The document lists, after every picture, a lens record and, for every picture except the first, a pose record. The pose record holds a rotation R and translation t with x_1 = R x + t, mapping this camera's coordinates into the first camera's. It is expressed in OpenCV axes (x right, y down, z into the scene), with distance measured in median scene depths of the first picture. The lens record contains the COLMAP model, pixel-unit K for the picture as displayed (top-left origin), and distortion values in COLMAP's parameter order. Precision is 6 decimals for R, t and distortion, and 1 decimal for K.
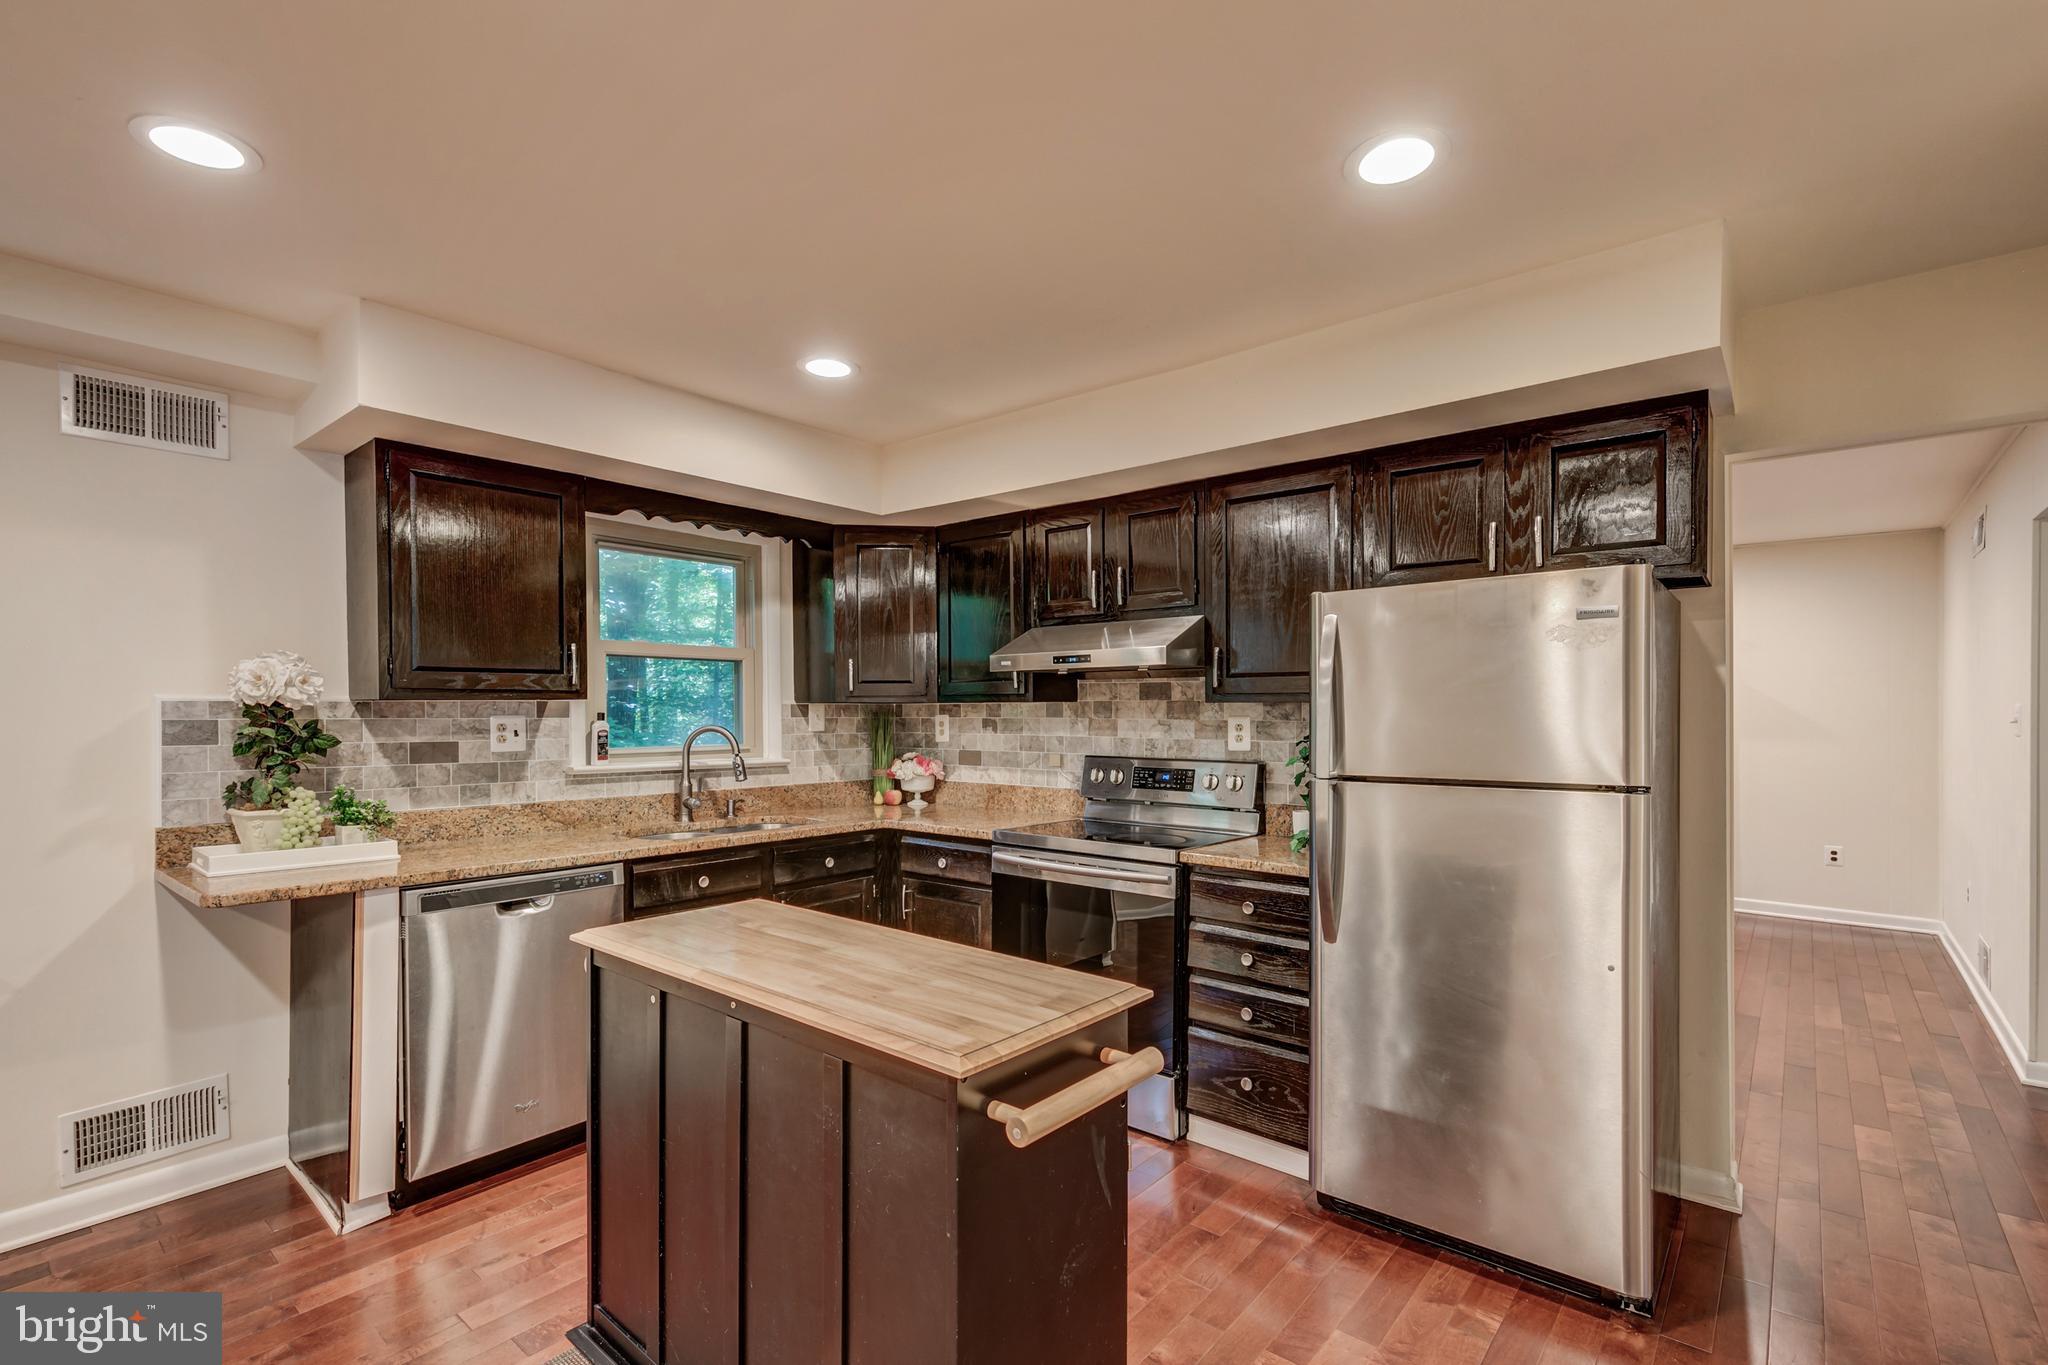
lens RADIAL K [[931.4, 0, 1021.3], [0, 931.4, 717.5], [0, 0, 1]] dist [0.000970, -0.000219]
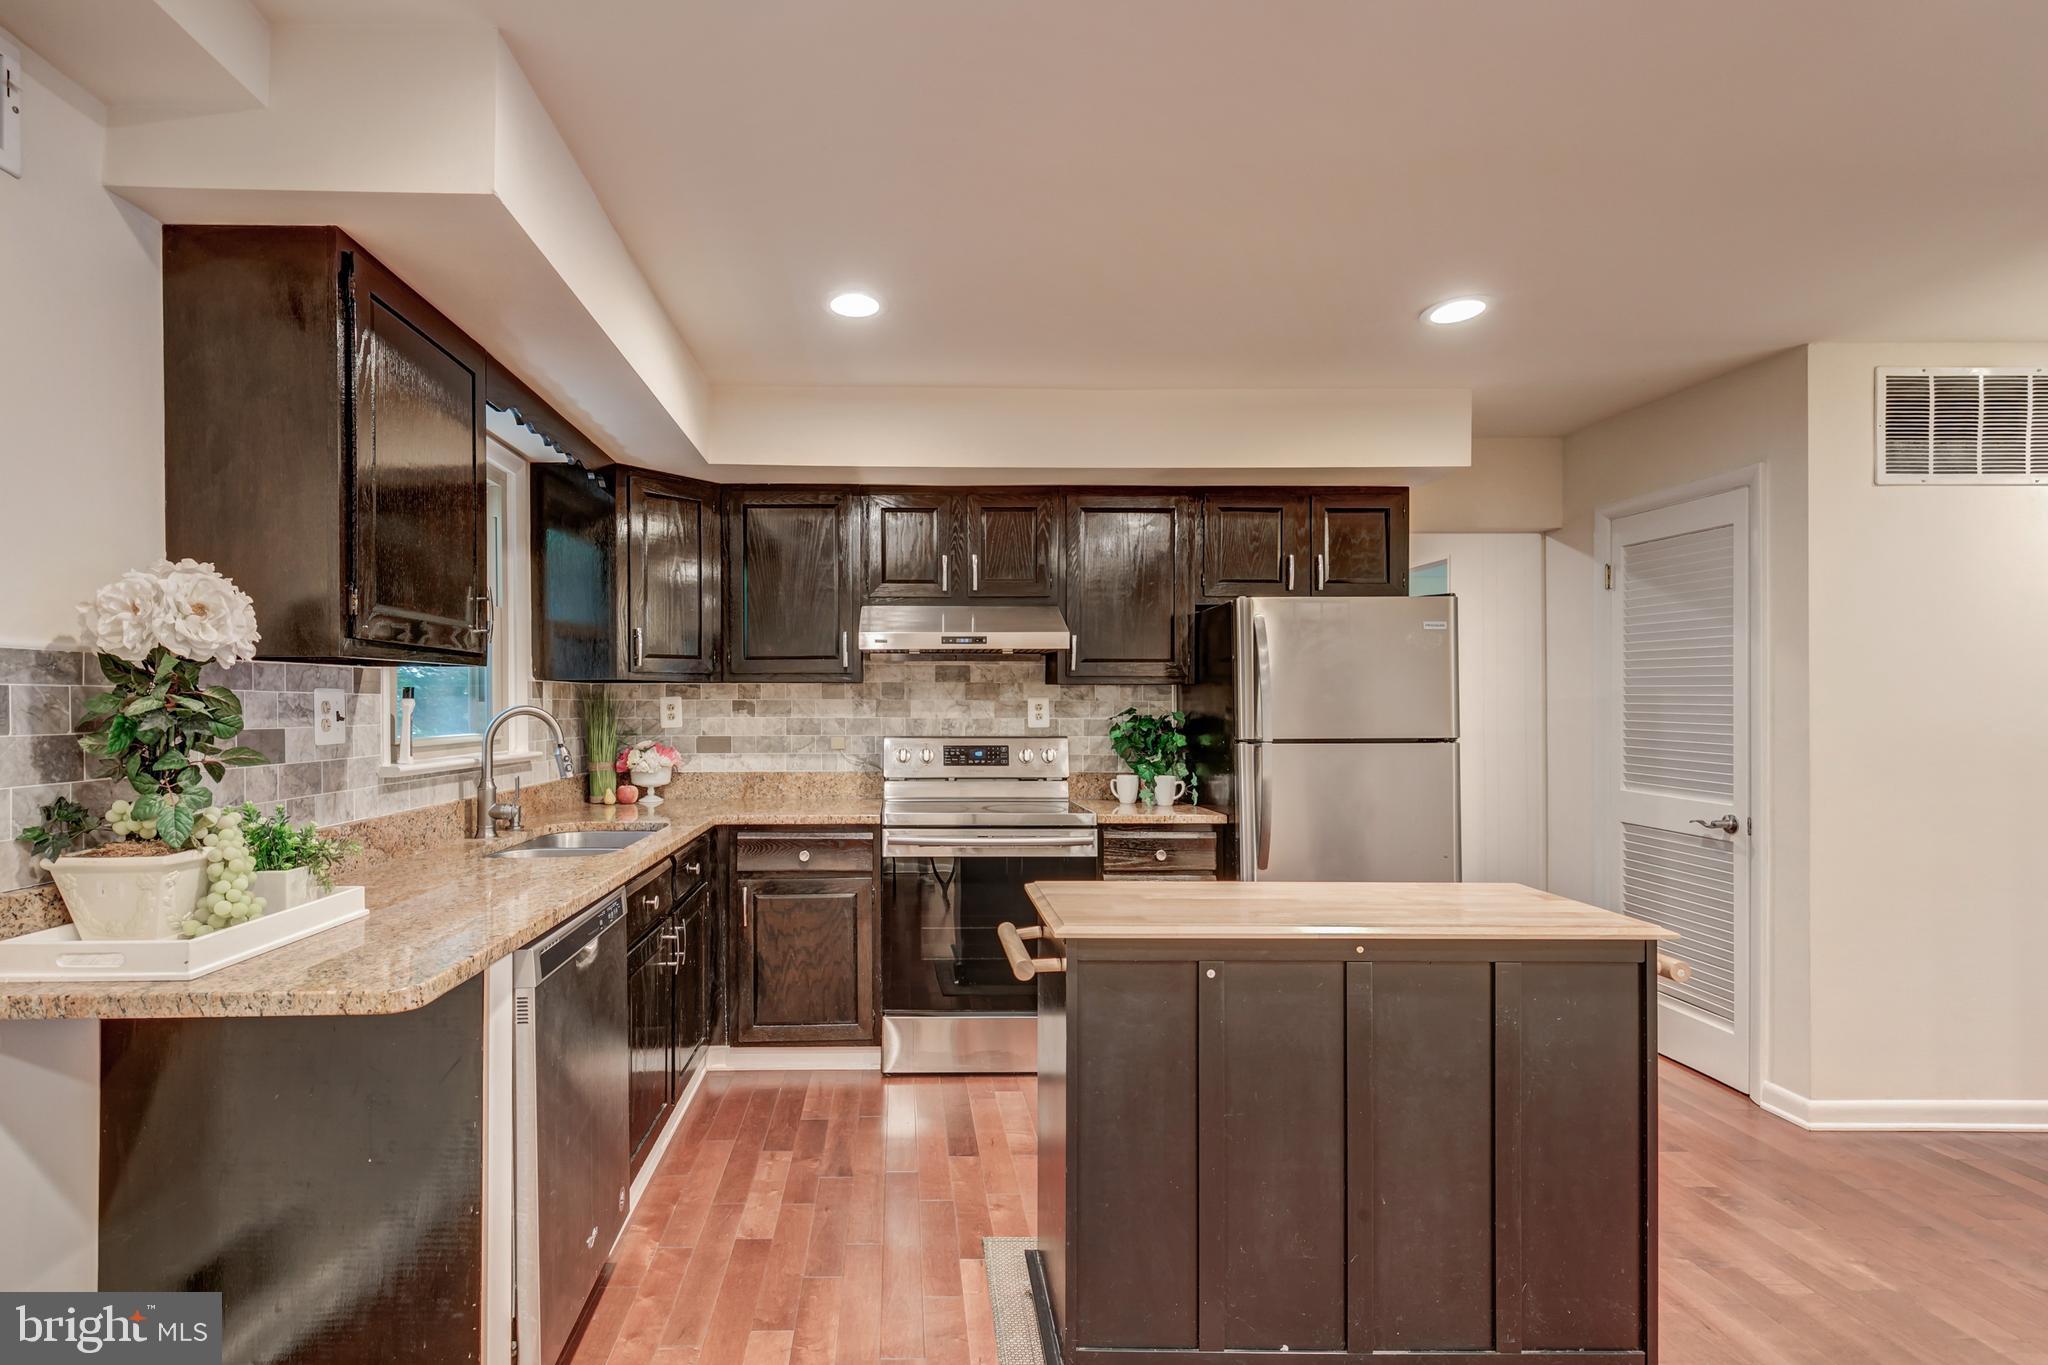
lens RADIAL K [[958.2, 0, 918.1], [0, 958.2, 697.9], [0, 0, 1]] dist [0.008299, -0.000259]
pose [[0.753472, 0.004797, 0.657463, -0.810831], [0.005019, 0.999902, -0.013048, 0.018023], [-0.657461, 0.013131, 0.753374, 0.277424]]
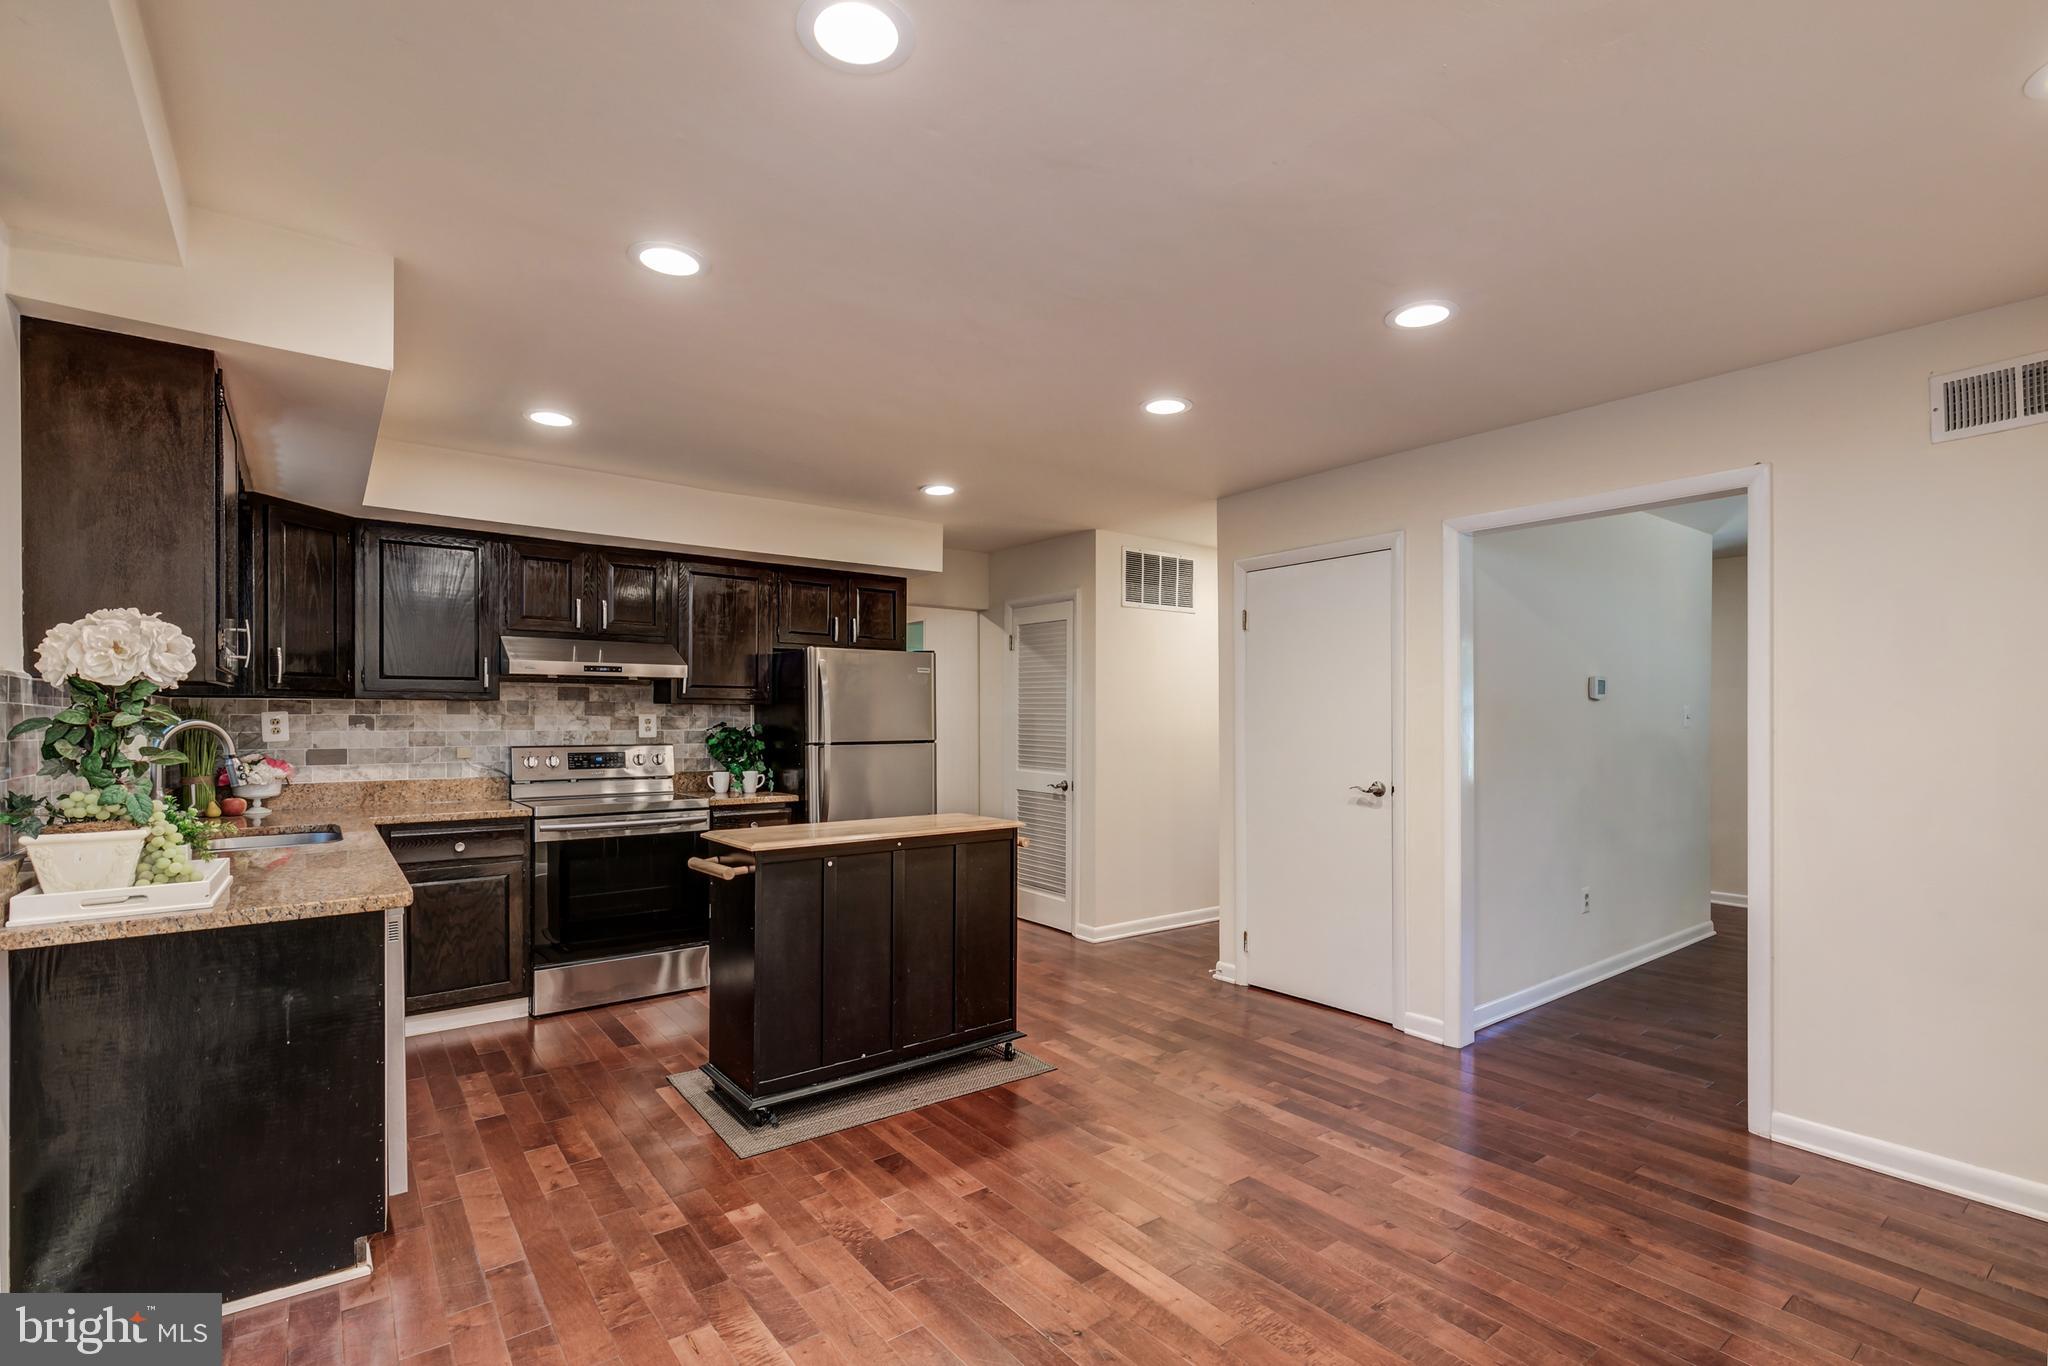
lens RADIAL K [[914.3, 0, 1030.6], [0, 914.3, 715.2], [0, 0, 1]] dist [0.001320, -0.000125]
pose [[0.211017, 0.005600, 0.977466, -1.290422], [0.007619, 0.999944, -0.007373, 0.020449], [-0.977453, 0.009003, 0.210962, 0.157398]]
